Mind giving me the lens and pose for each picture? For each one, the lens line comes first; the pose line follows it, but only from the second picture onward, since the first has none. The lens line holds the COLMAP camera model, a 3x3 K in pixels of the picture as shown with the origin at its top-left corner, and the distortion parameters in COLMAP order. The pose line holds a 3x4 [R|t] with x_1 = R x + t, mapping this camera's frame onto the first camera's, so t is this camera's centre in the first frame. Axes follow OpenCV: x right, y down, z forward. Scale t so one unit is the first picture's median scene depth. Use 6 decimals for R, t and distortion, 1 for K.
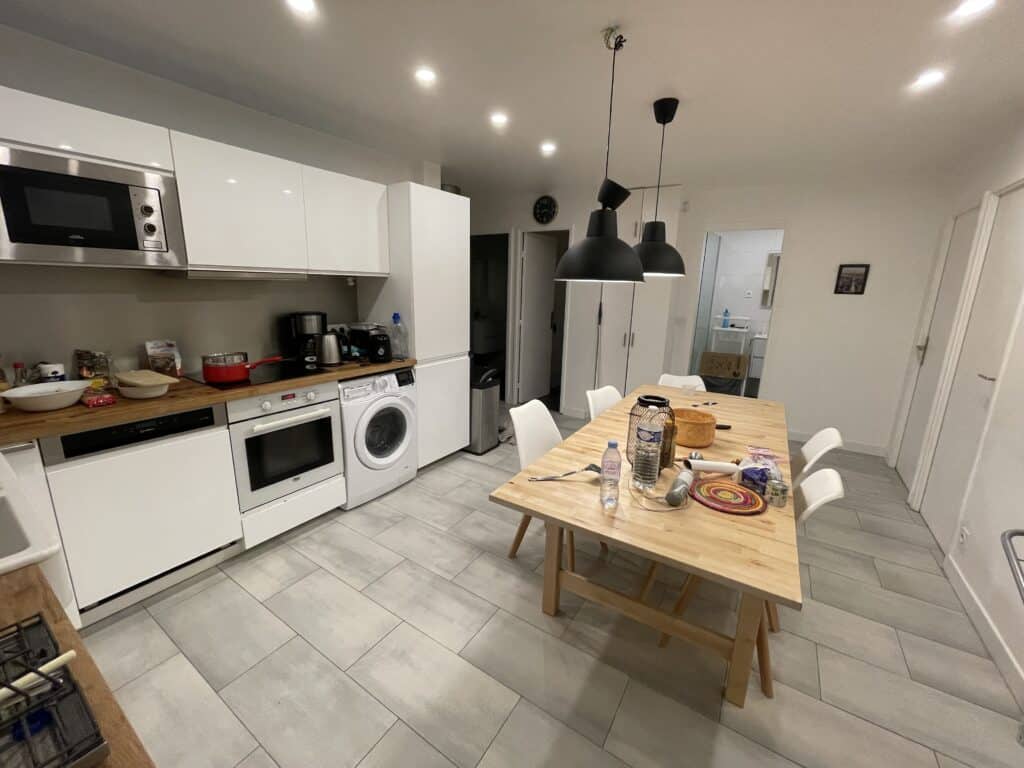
lens RADIAL K [[415.3, 0, 507.5], [0, 415.3, 378.0], [0, 0, 1]] dist [-0.000286, 0.000162]
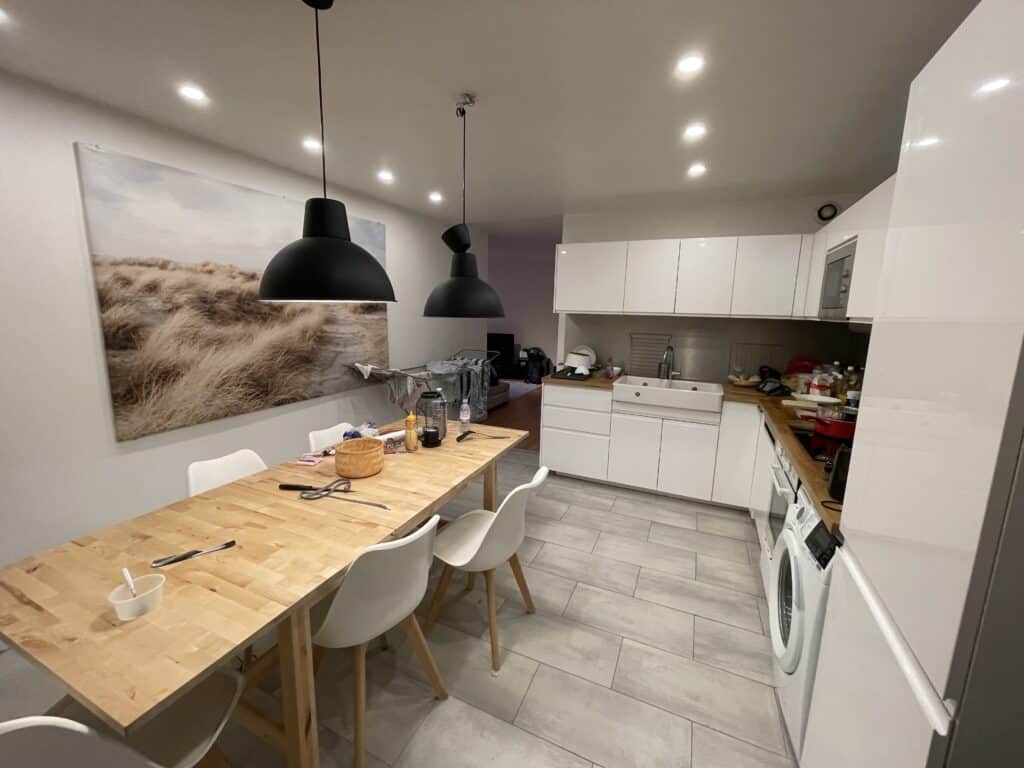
lens RADIAL K [[414.5, 0, 501.9], [0, 414.5, 375.0], [0, 0, 1]] dist [0.000020, 0.000264]
pose [[-0.989353, -0.023099, -0.143691, 0.211293], [-0.074738, 0.927829, 0.365442, -0.374797], [0.124879, 0.372290, -0.919677, 1.564311]]
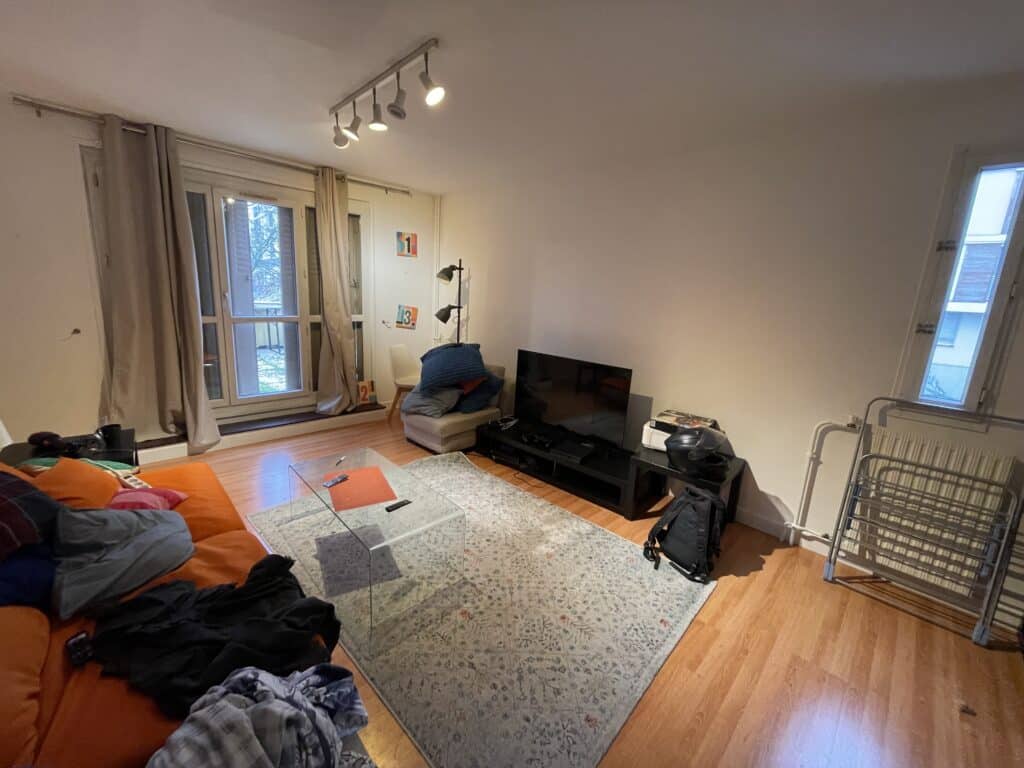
lens RADIAL K [[407.5, 0, 499.1], [0, 407.5, 375.6], [0, 0, 1]] dist [-0.000483, -0.000035]
pose [[-0.972386, -0.118176, 0.201248, -0.302069], [-0.025795, 0.911457, 0.410585, 0.181980], [-0.231950, 0.394056, -0.889336, -0.891318]]
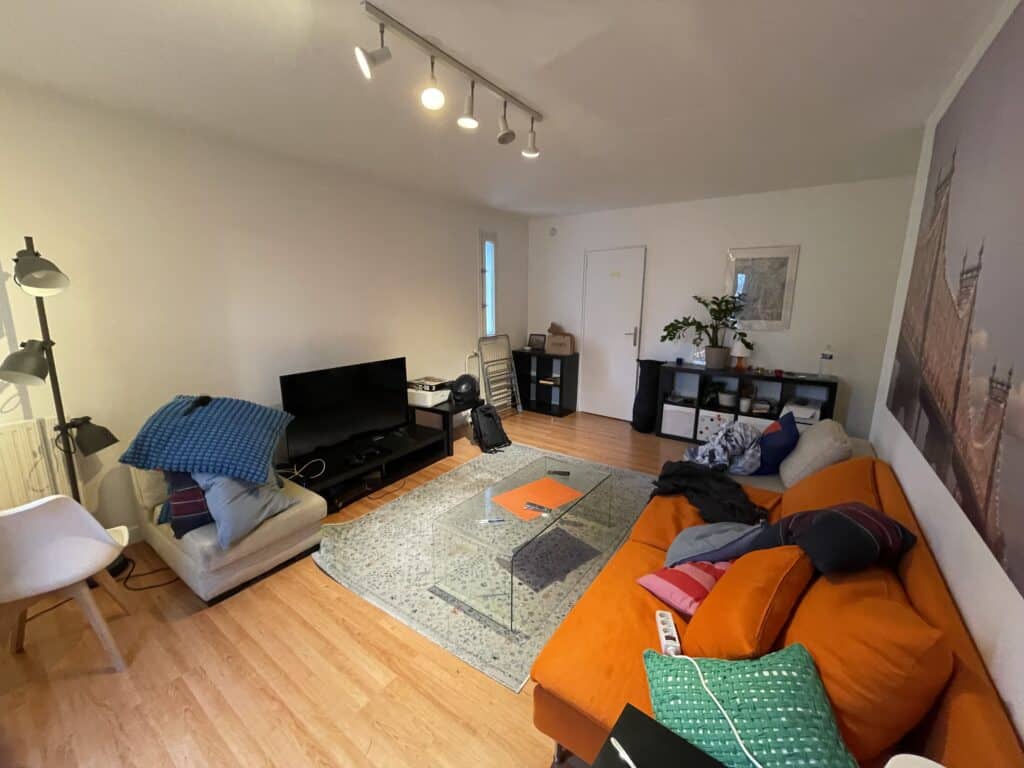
lens RADIAL K [[415.3, 0, 507.5], [0, 415.3, 378.0], [0, 0, 1]] dist [-0.000286, 0.000162]
pose [[-0.042803, 0.167897, -0.984875, 1.141215], [-0.220795, 0.959815, 0.173220, 0.381489], [0.974381, 0.224869, -0.004012, -1.701268]]
